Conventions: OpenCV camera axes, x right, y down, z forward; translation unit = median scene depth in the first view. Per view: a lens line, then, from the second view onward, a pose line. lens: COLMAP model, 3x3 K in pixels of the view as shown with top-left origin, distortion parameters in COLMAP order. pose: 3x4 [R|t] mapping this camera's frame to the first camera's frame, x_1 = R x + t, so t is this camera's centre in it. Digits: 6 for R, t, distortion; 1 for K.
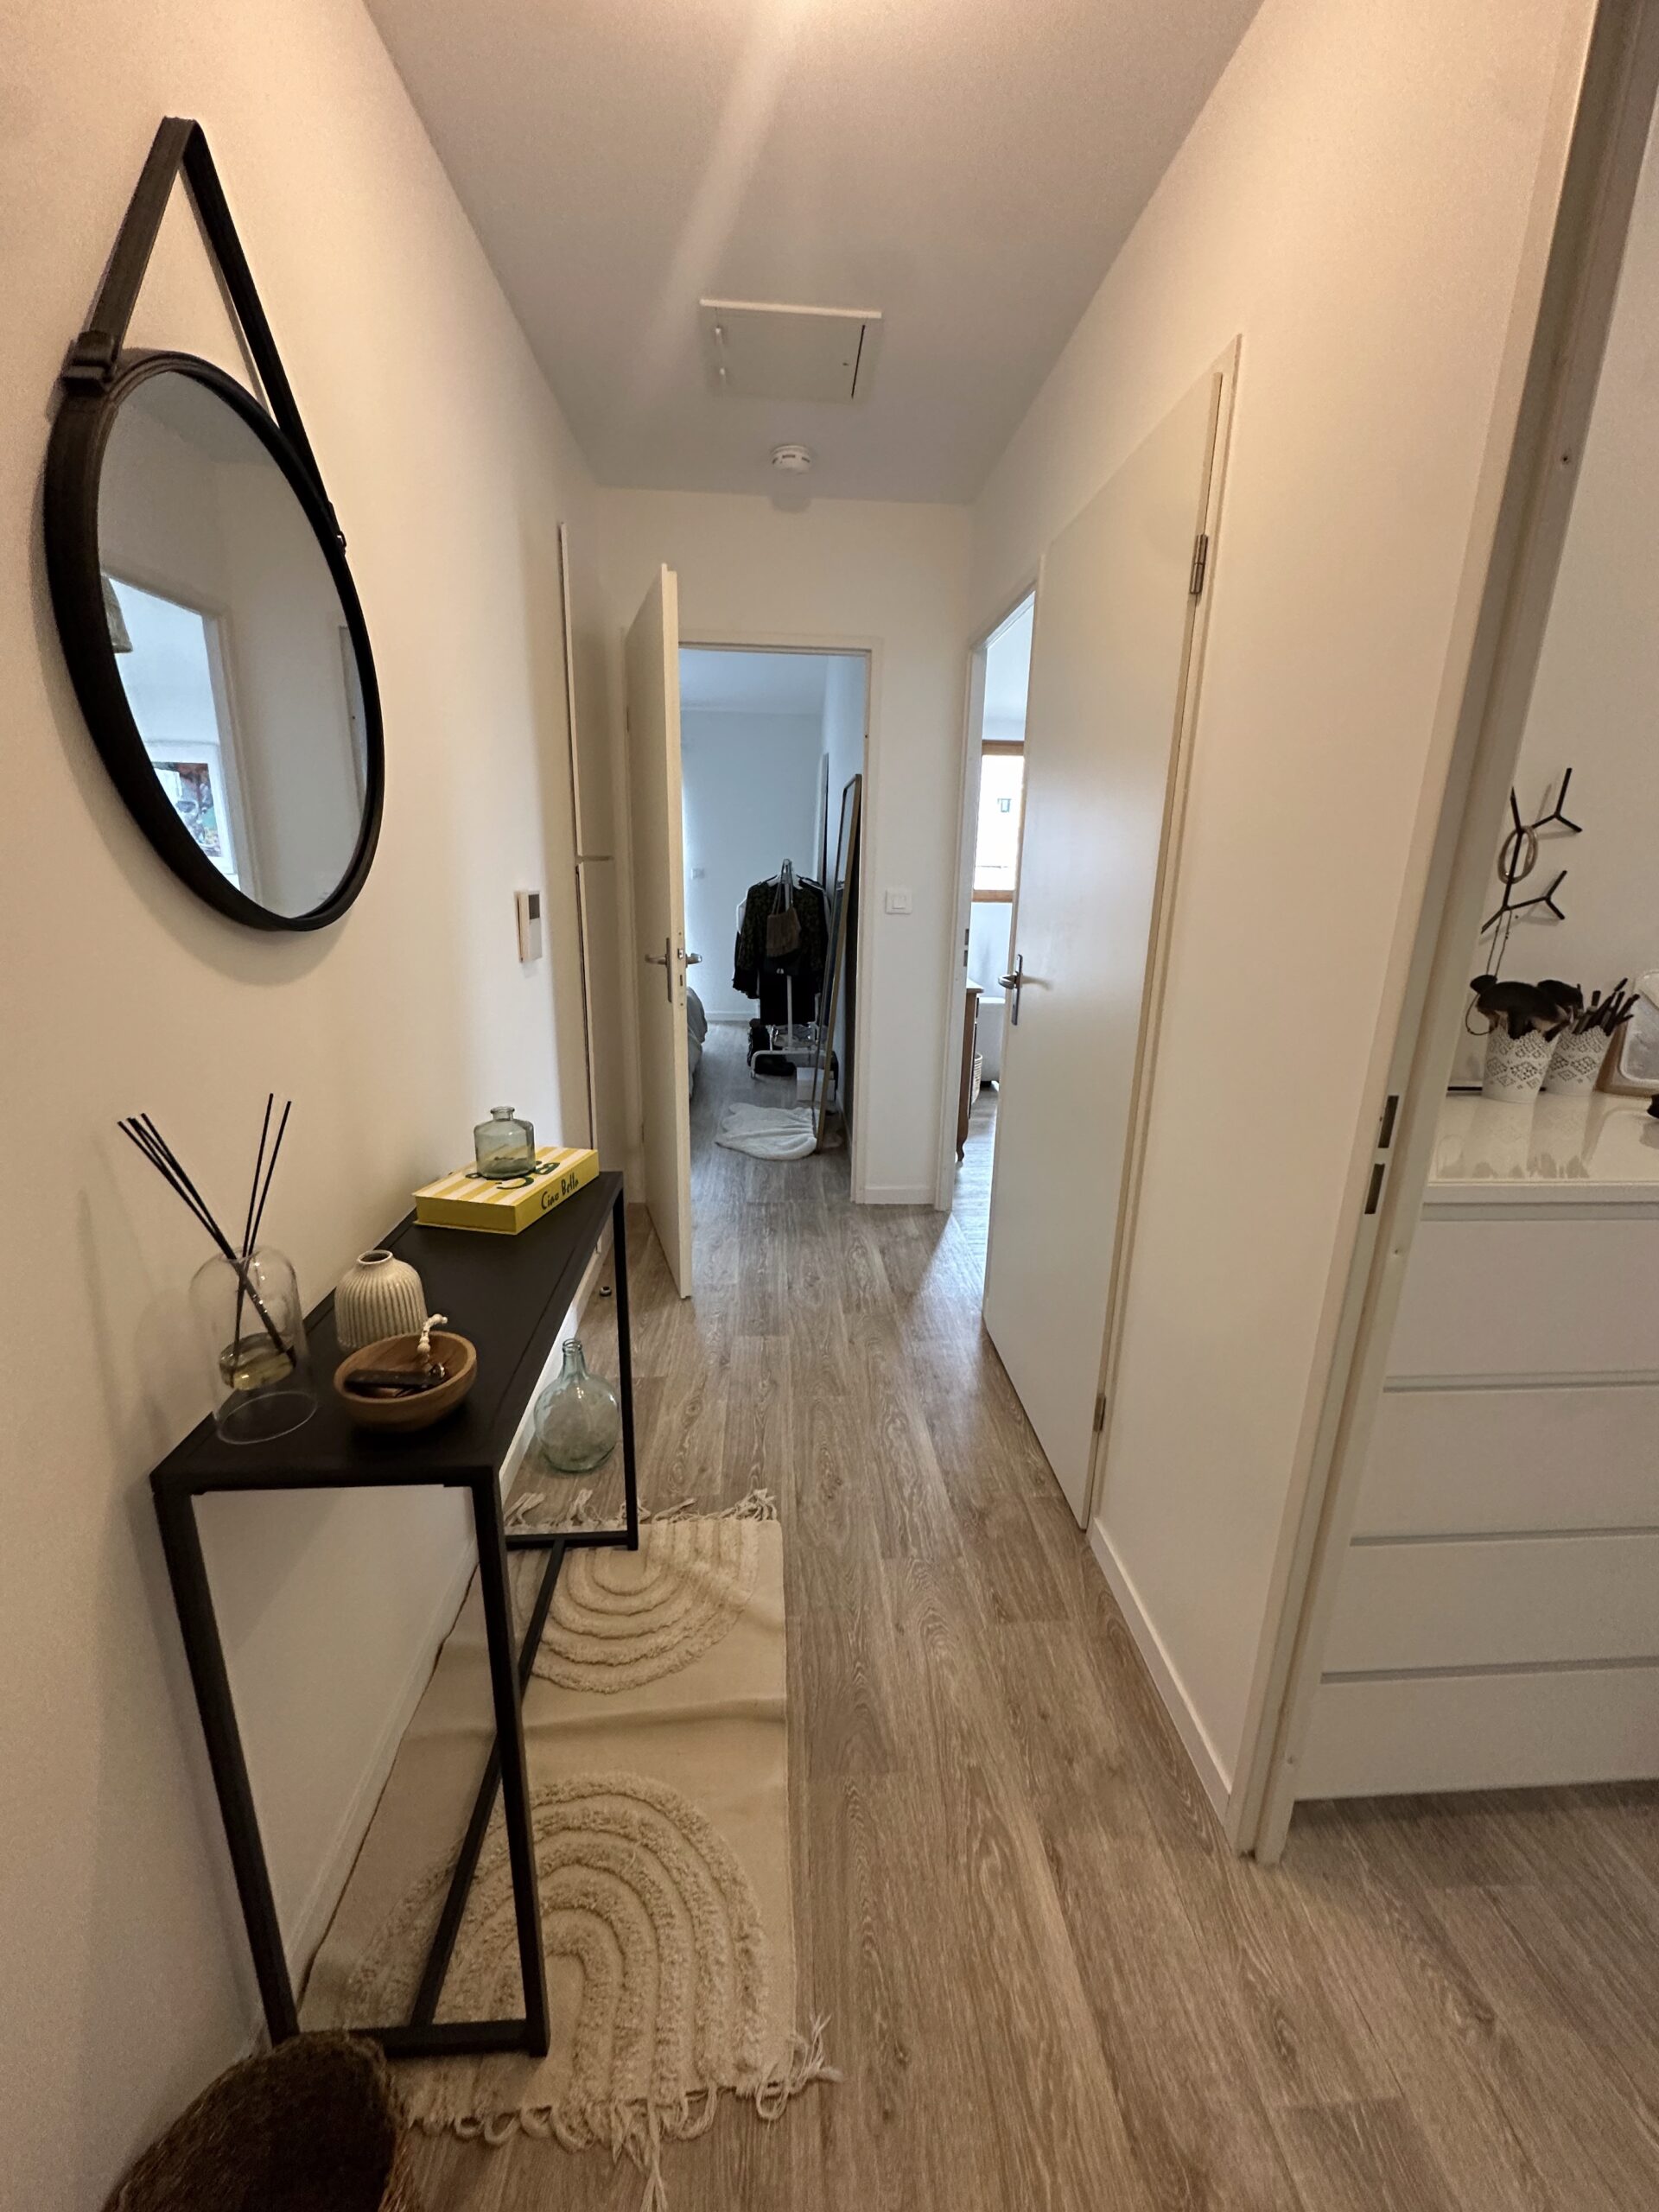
lens RADIAL K [[883.9, 0, 830.9], [0, 883.9, 1105.1], [0, 0, 1]] dist [0.000552, -0.000086]
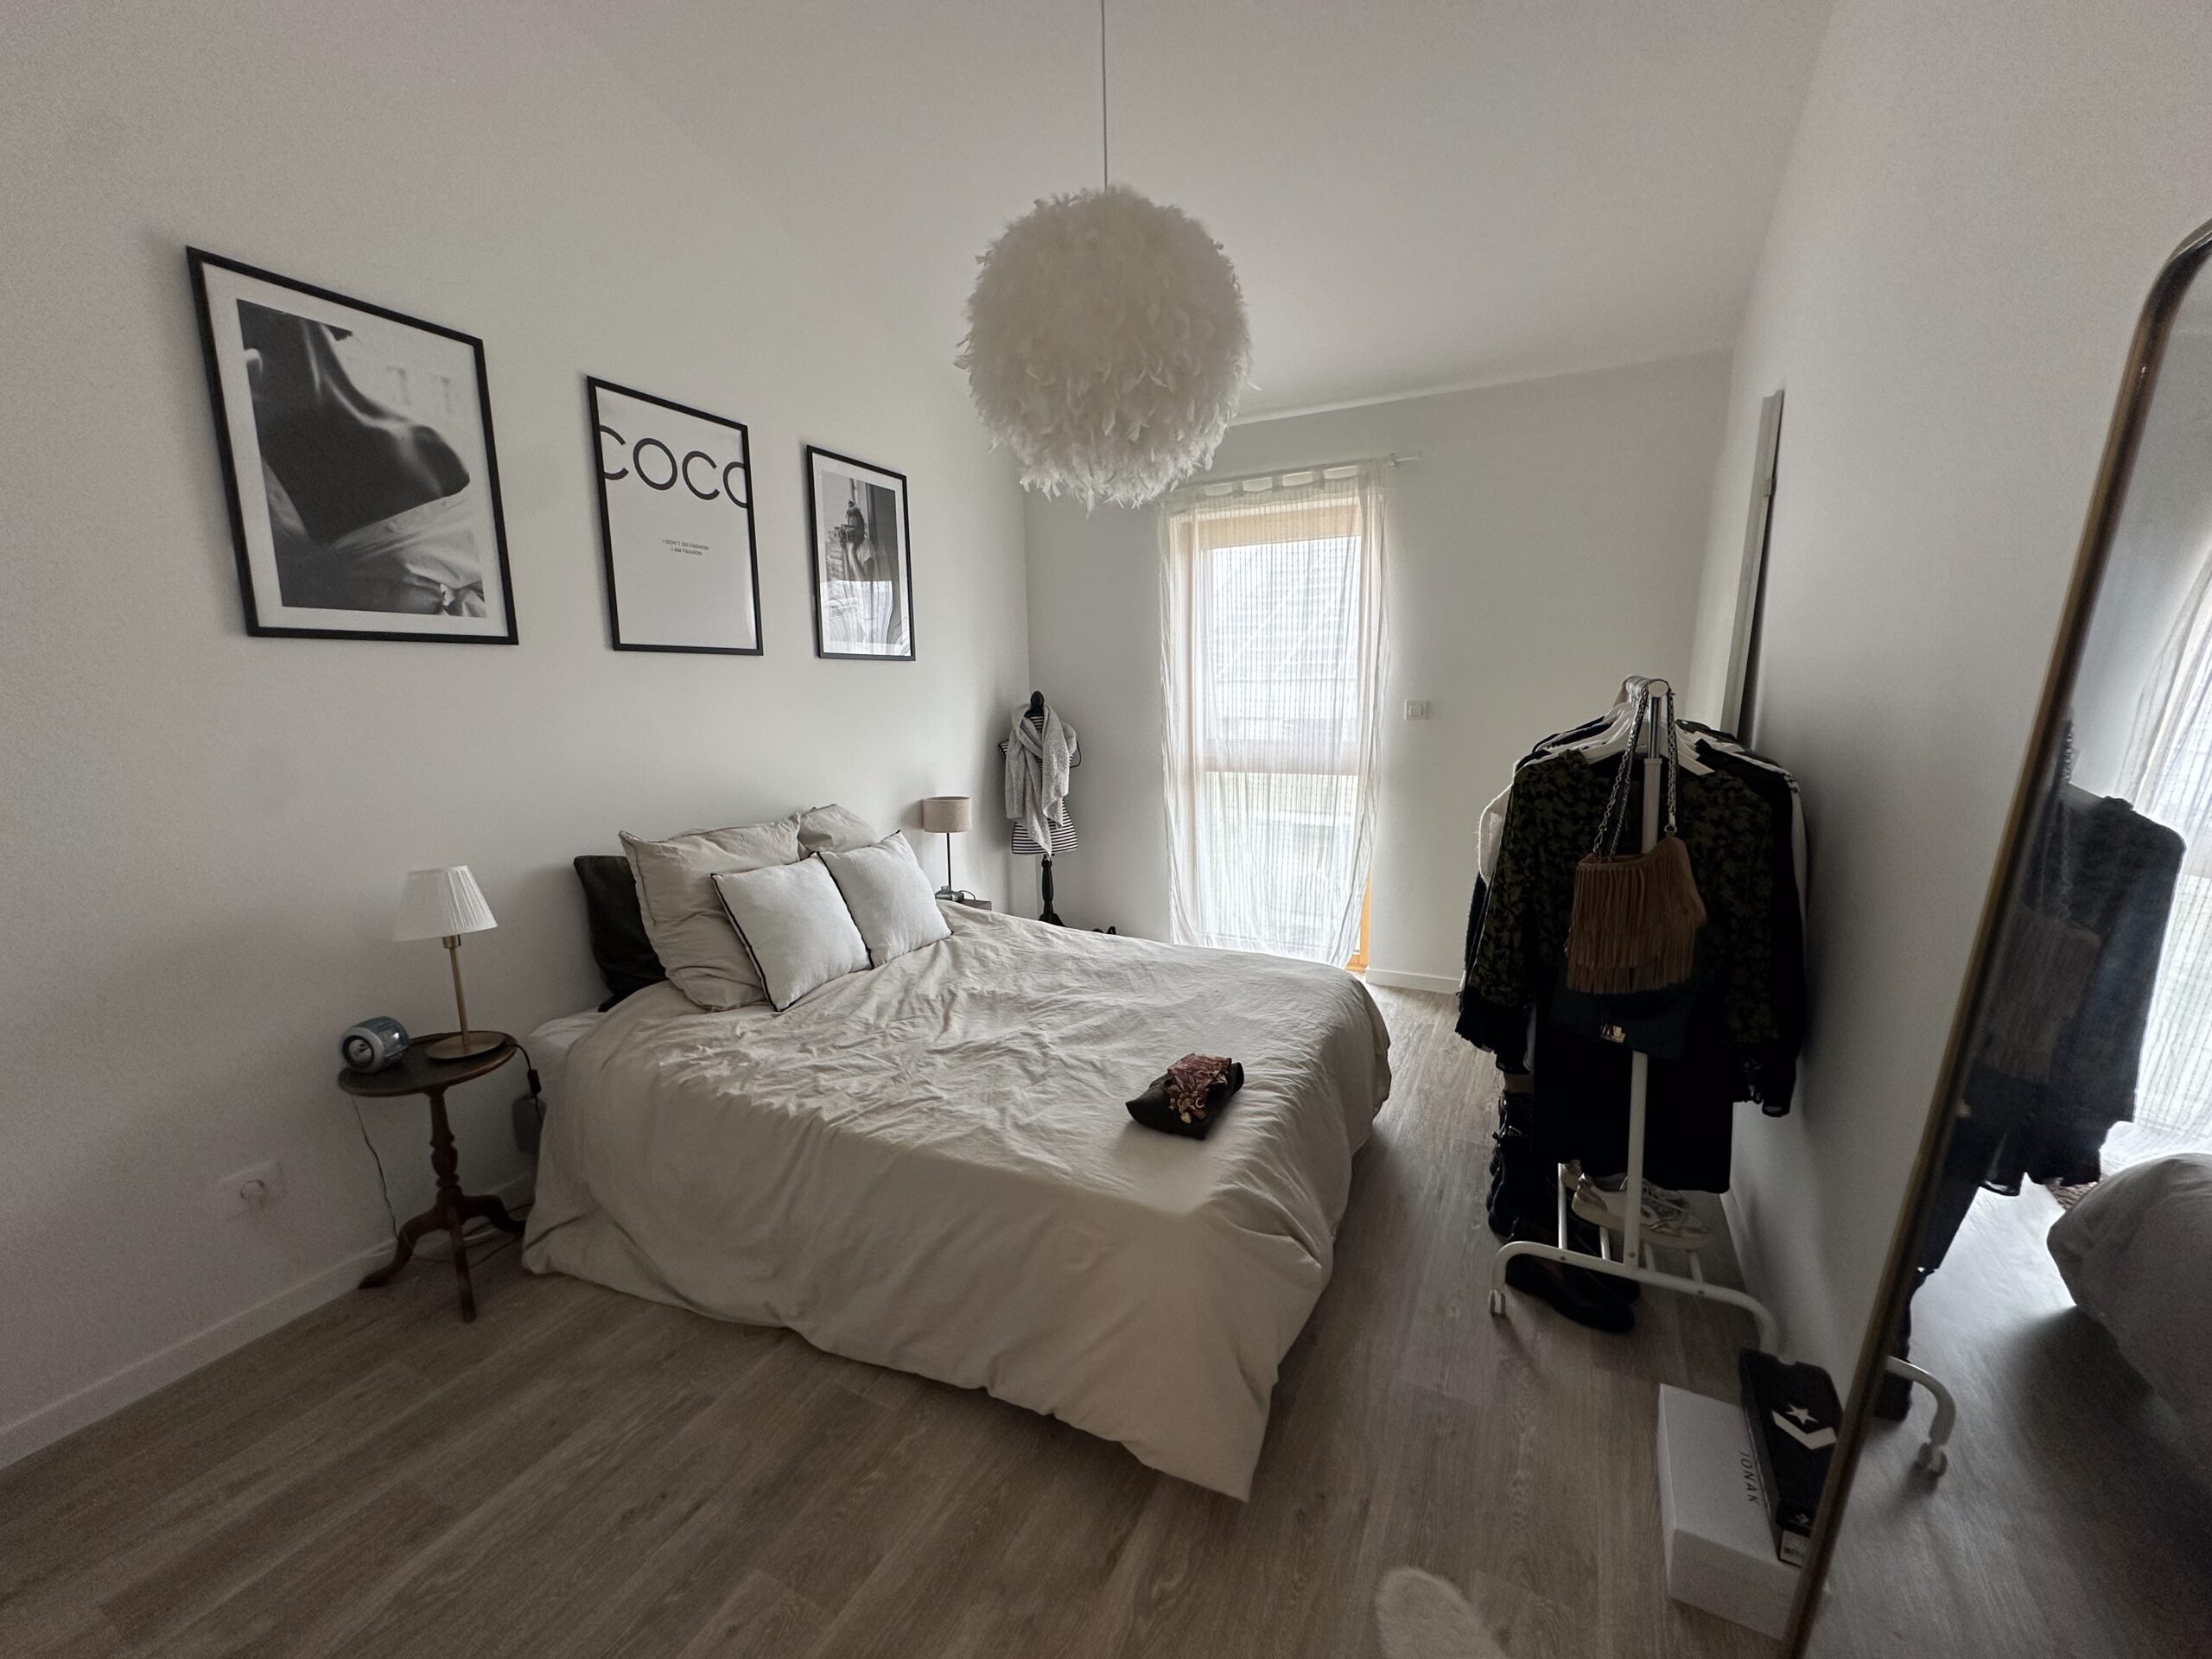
lens RADIAL K [[883.9, 0, 1107.8], [0, 883.9, 818.9], [0, 0, 1]] dist [0.000552, -0.000086]
pose [[0.856420, 0.050765, -0.513777, -0.051247], [-0.100653, 0.992476, -0.069715, -0.180412], [0.506373, 0.111419, 0.855086, 0.616962]]
